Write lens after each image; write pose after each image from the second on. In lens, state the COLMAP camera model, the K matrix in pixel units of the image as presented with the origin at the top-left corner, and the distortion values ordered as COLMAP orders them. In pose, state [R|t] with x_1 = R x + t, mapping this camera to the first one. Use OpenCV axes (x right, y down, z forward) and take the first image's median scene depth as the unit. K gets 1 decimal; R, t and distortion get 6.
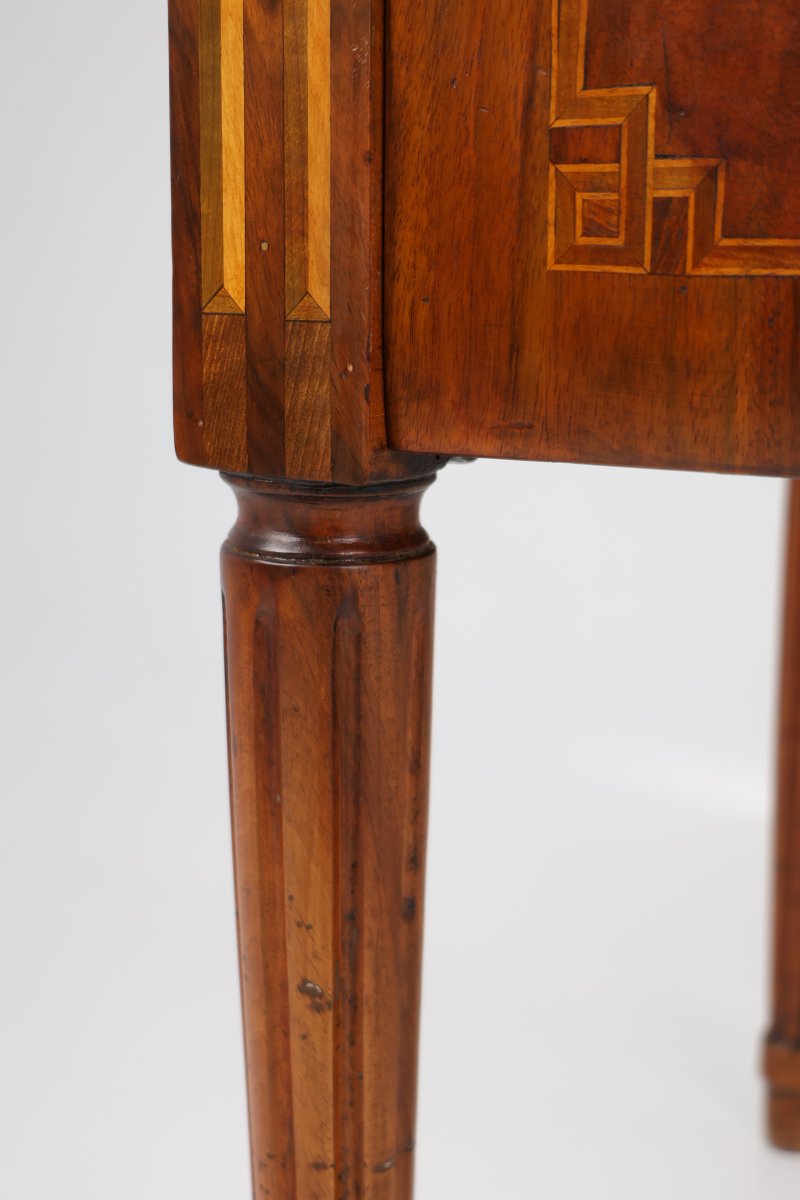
lens RADIAL K [[1643.0, 0, 448.5], [0, 1643.0, 598.1], [0, 0, 1]] dist [0.001675, 0.000000]
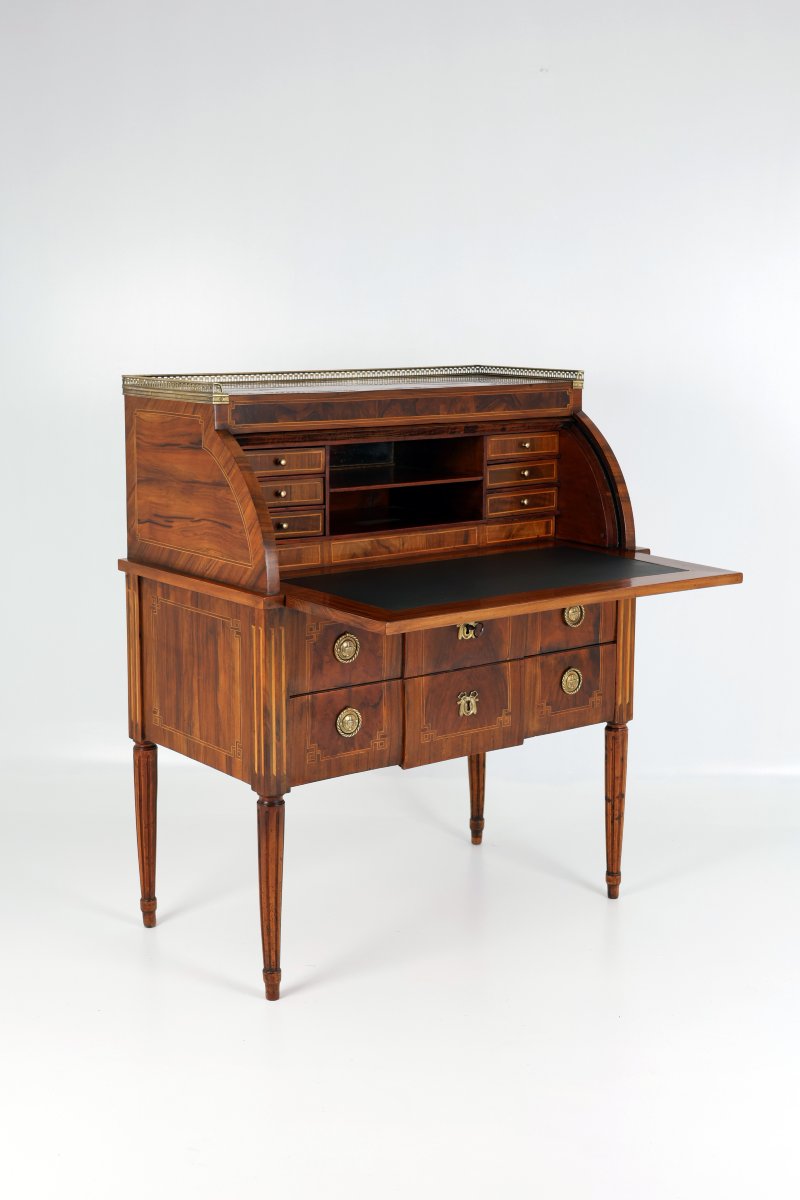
lens RADIAL K [[1643.0, 0, 404.9], [0, 1643.0, 581.7], [0, 0, 1]] dist [0.001675, 0.000000]
pose [[0.436203, -0.161516, 0.885234, -7.192970], [0.180198, 0.979511, 0.089924, -1.809426], [-0.881621, 0.120292, 0.456371, -3.541601]]
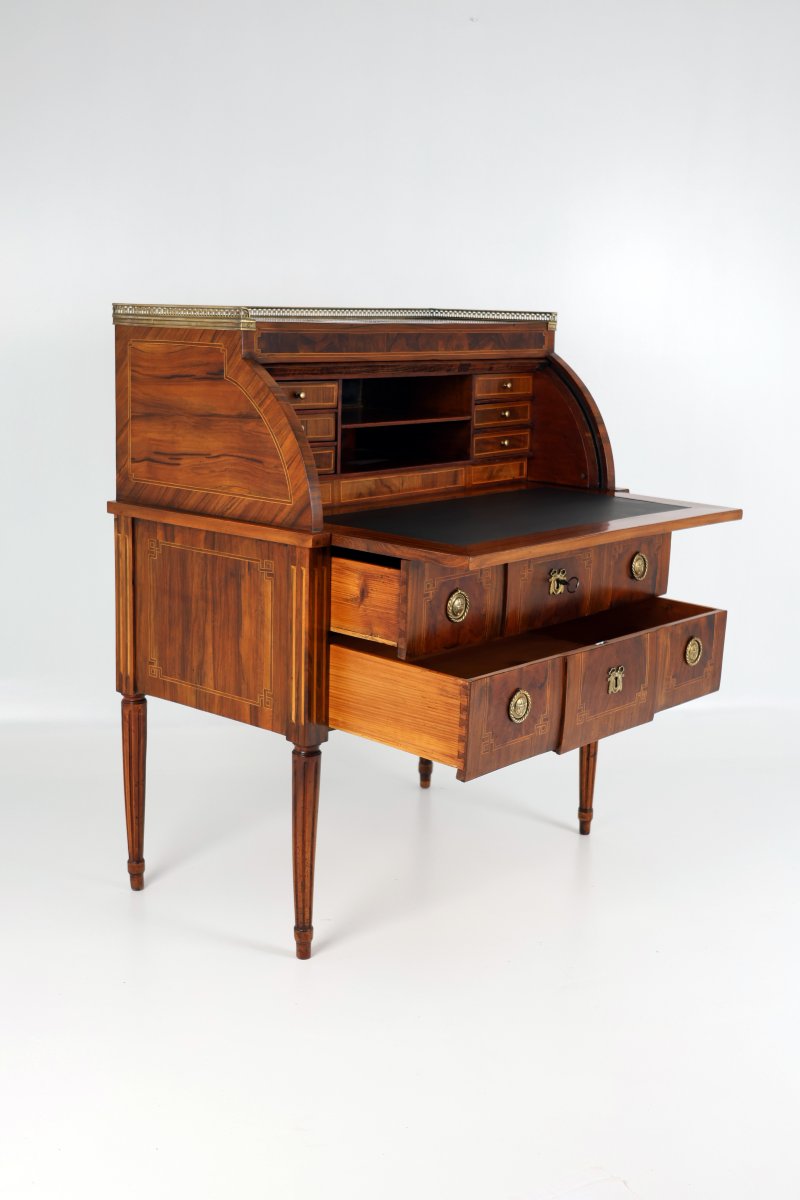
lens RADIAL K [[1483.0, 0, 408.5], [0, 1483.0, 587.5], [0, 0, 1]] dist [-0.012779, 0.000000]
pose [[0.246006, -0.188880, 0.950687, -6.800657], [0.172676, 0.973680, 0.148766, -1.839038], [-0.953763, 0.127563, 0.272146, -1.453545]]
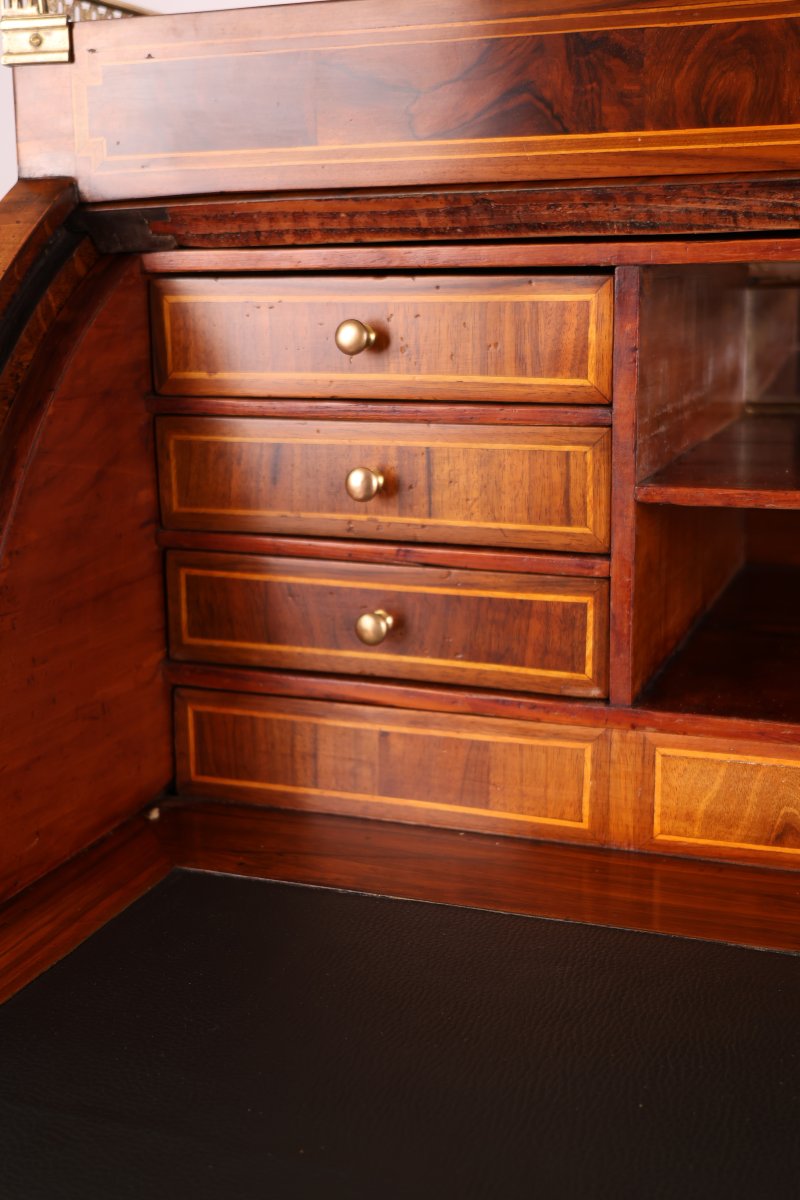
lens RADIAL K [[1504.4, 0, 394.2], [0, 1504.4, 596.4], [0, 0, 1]] dist [-0.009303, 0.000000]
pose [[0.995182, -0.051939, 0.083160, 0.357196], [0.050932, 0.998601, 0.014191, -1.484080], [-0.083781, -0.009888, 0.996435, -0.736982]]
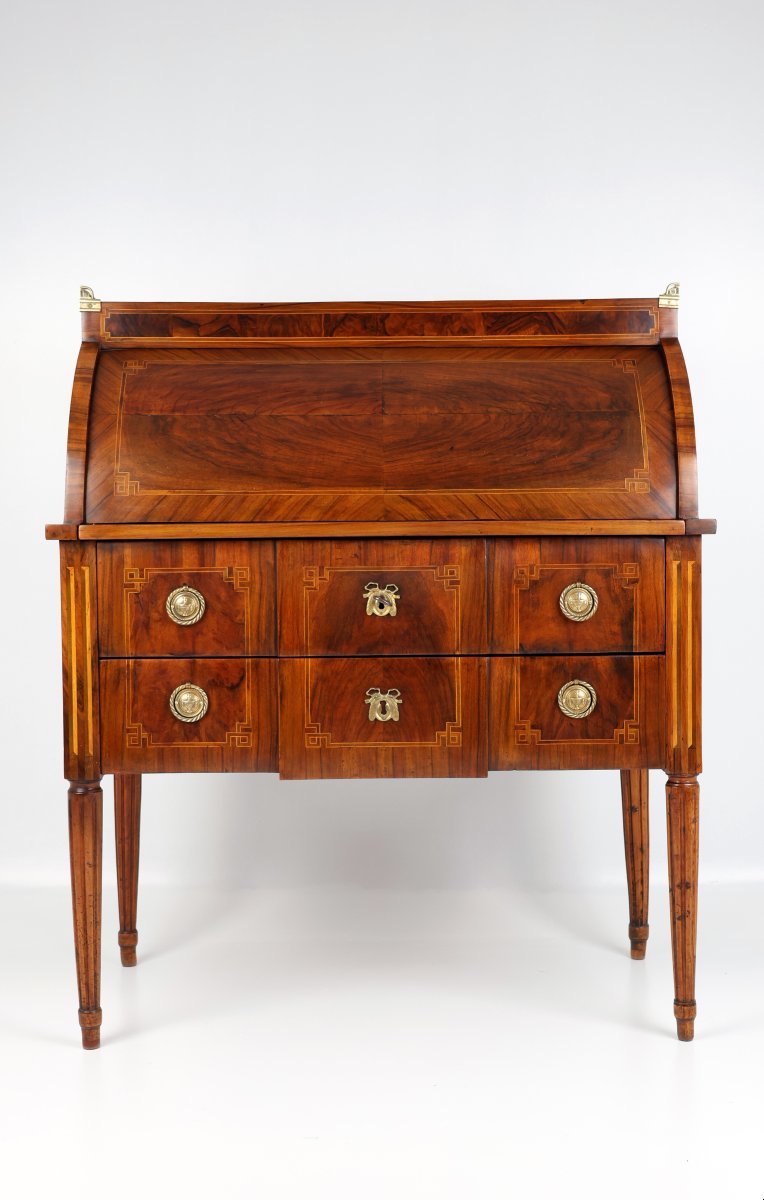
lens RADIAL K [[1672.7, 0, 401.2], [0, 1672.7, 596.5], [0, 0, 1]] dist [-0.010256, 0.000000]
pose [[0.884577, -0.041056, 0.464584, -2.139980], [0.110209, 0.986308, -0.122678, 0.168395], [-0.453187, 0.159720, 0.876990, -5.764884]]
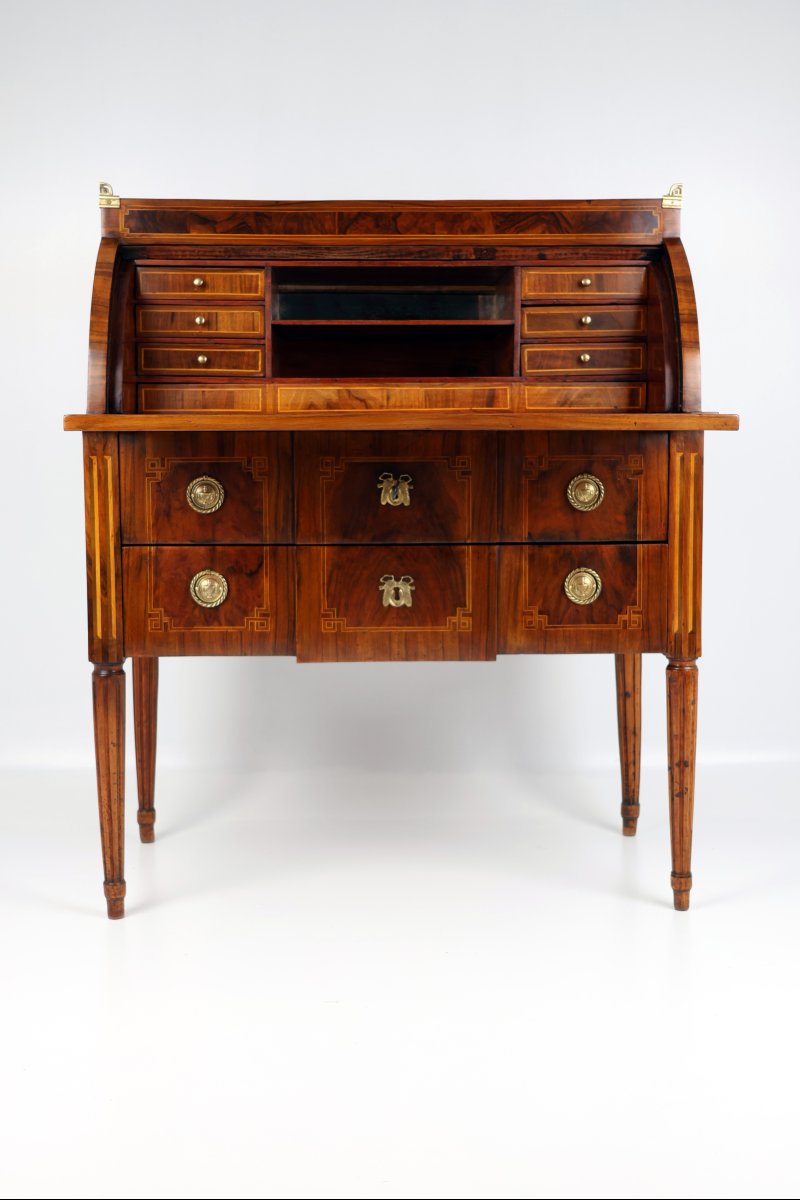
lens RADIAL K [[1542.9, 0, 403.5], [0, 1542.9, 594.9], [0, 0, 1]] dist [-0.010181, 0.000000]
pose [[0.875865, -0.063518, 0.478358, -2.153370], [0.109347, 0.991638, -0.068539, 0.228007], [-0.470005, 0.112339, 0.875486, -5.400123]]
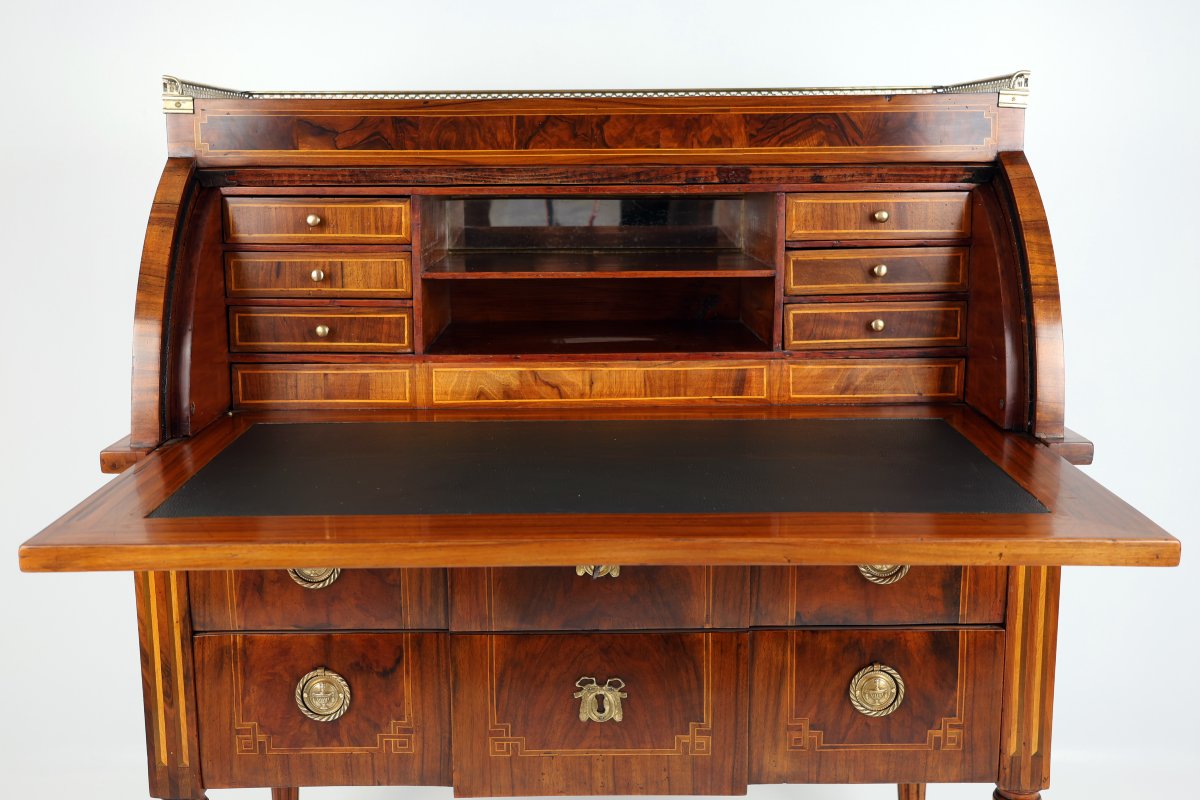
lens RADIAL K [[1338.4, 0, 601.5], [0, 1338.4, 401.6], [0, 0, 1]] dist [-0.000596, 0.000000]
pose [[0.888211, -0.099082, 0.448625, -0.653785], [0.106780, 0.994249, 0.008178, -1.140611], [-0.446855, 0.040640, 0.893683, -3.082077]]
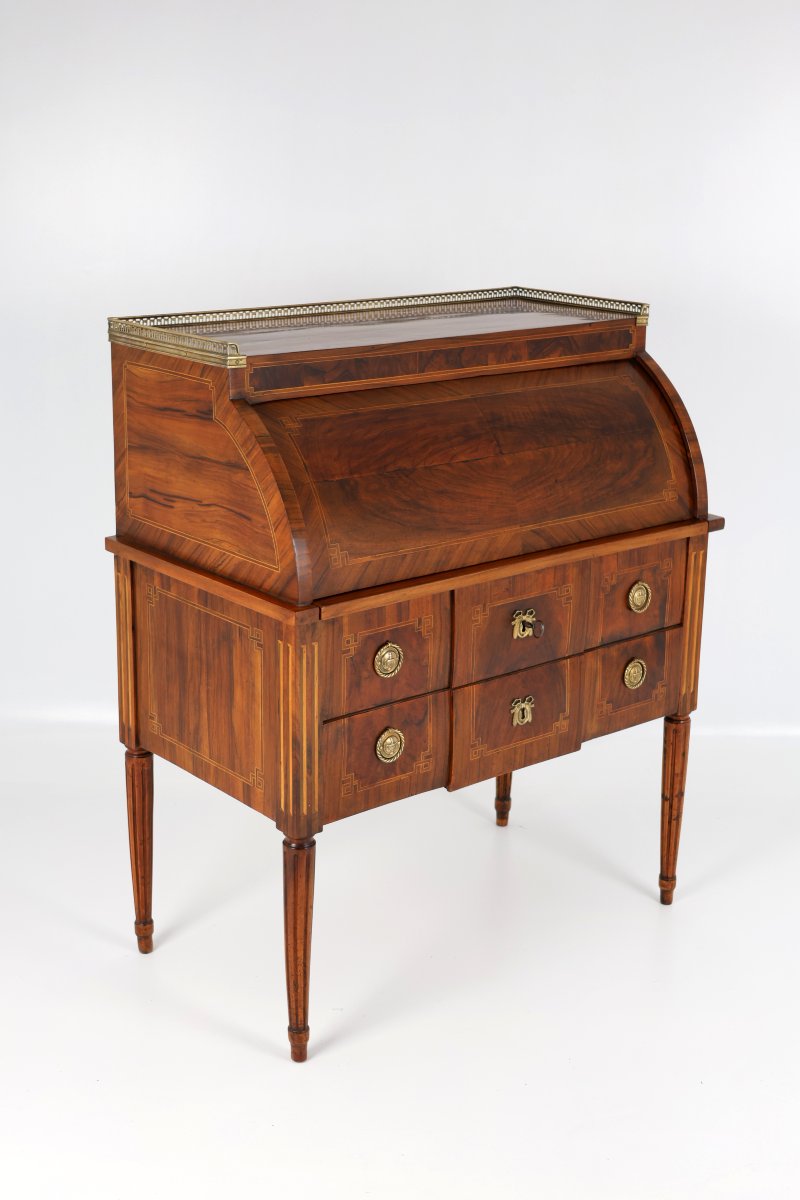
lens RADIAL K [[1643.0, 0, 401.8], [0, 1643.0, 587.0], [0, 0, 1]] dist [0.001675, 0.000000]
pose [[0.397830, -0.259740, 0.879924, -5.995388], [0.171809, 0.963212, 0.206648, -2.544516], [-0.901229, 0.068968, 0.427820, -2.456645]]
